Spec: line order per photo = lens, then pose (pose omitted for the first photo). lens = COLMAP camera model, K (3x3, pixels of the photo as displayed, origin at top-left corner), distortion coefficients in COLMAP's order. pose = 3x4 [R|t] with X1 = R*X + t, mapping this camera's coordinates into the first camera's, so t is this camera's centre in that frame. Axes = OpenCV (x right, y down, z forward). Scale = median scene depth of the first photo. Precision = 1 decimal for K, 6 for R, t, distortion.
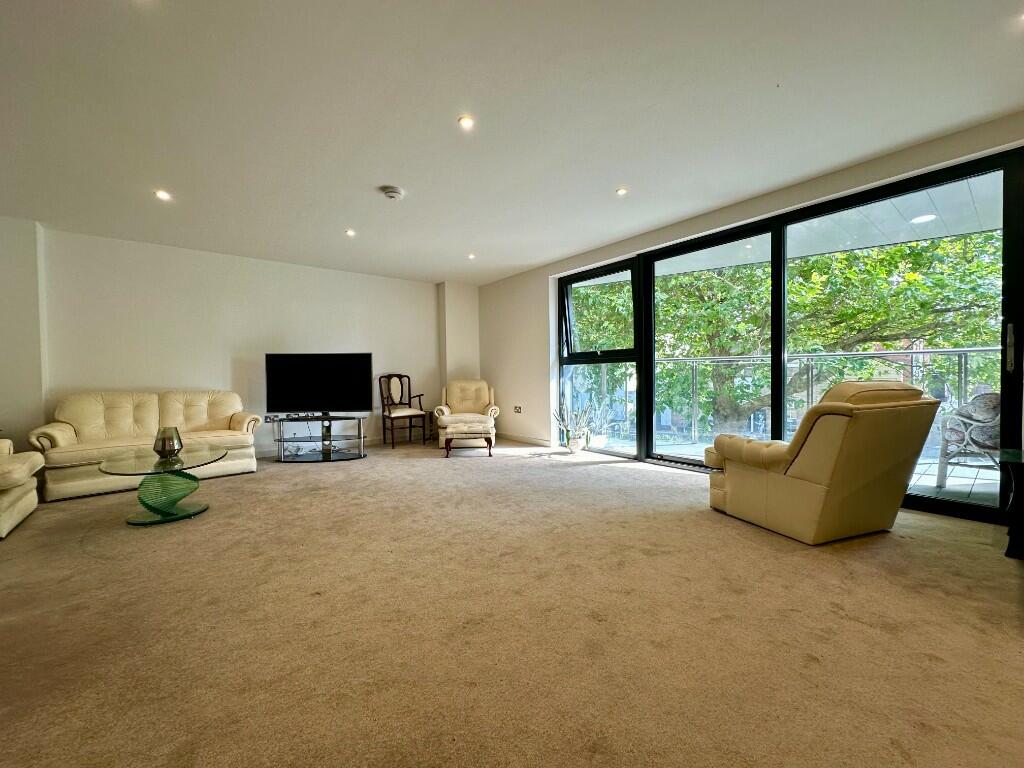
lens RADIAL K [[407.2, 0, 506.6], [0, 407.2, 383.8], [0, 0, 1]] dist [-0.001423, 0.000490]
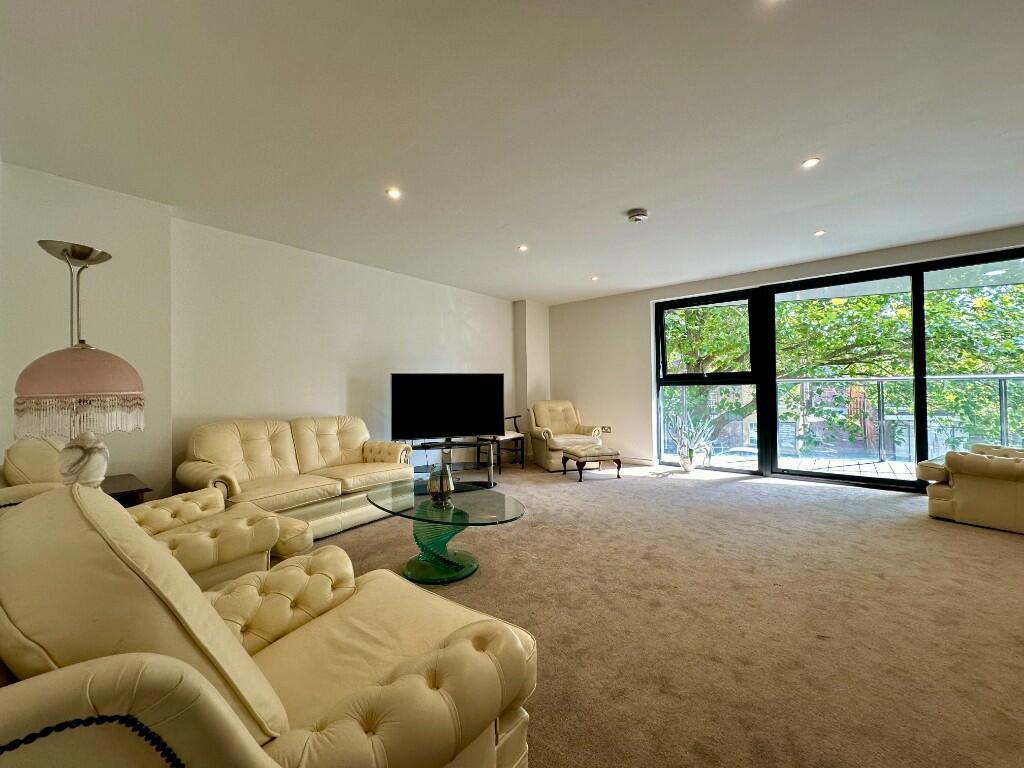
lens RADIAL K [[407.2, 0, 506.6], [0, 407.2, 383.8], [0, 0, 1]] dist [-0.001423, 0.000490]
pose [[0.977393, 0.002261, 0.211416, -0.580030], [0.005601, 0.999315, -0.036582, -0.019596], [-0.211354, 0.036939, 0.976711, 0.084947]]
